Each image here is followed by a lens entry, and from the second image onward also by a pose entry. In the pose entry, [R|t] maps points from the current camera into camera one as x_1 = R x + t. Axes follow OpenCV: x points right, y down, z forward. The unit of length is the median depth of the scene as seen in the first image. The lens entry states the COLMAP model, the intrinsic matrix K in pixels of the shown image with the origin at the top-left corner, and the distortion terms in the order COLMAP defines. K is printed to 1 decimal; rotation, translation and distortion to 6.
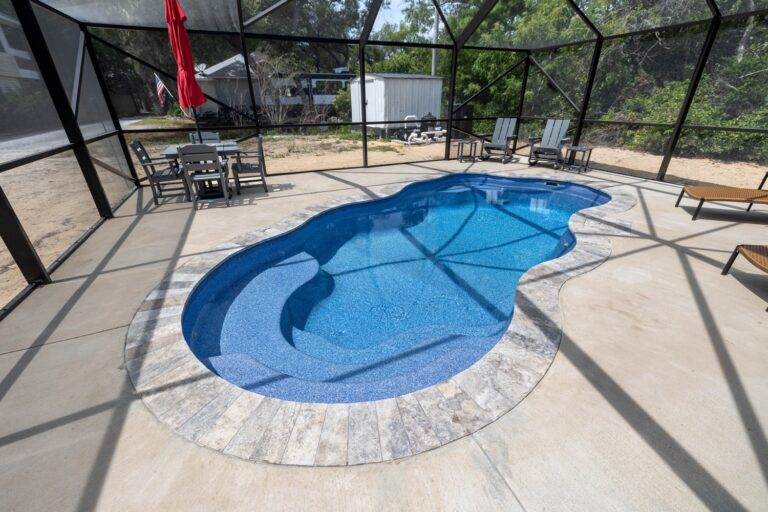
lens RADIAL K [[313.2, 0, 384.0], [0, 313.2, 256.0], [0, 0, 1]] dist [0.001333, 0.000339]
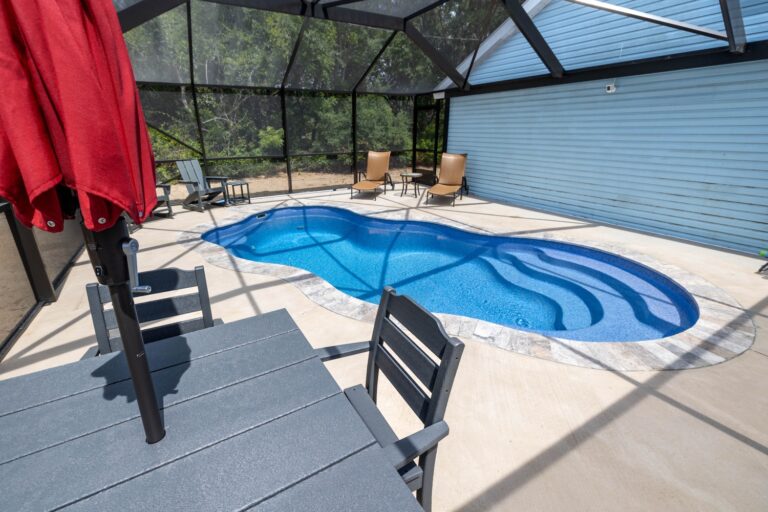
lens RADIAL K [[339.3, 0, 367.5], [0, 339.3, 243.8], [0, 0, 1]] dist [-0.002816, 0.000253]
pose [[-0.097525, -0.306225, 0.946951, -1.297034], [0.457222, 0.831346, 0.315929, -0.773110], [-0.883989, 0.463778, 0.058936, 1.493534]]
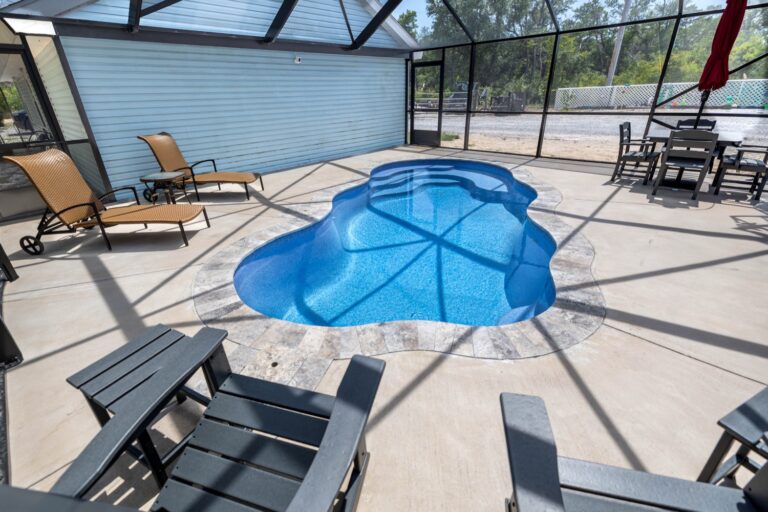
lens RADIAL K [[339.3, 0, 367.5], [0, 339.3, 243.8], [0, 0, 1]] dist [-0.002816, 0.000253]
pose [[-0.921597, 0.189346, -0.338832, 1.290779], [-0.141925, 0.648113, 0.748203, -1.343824], [0.361270, 0.737630, -0.570426, 2.611218]]
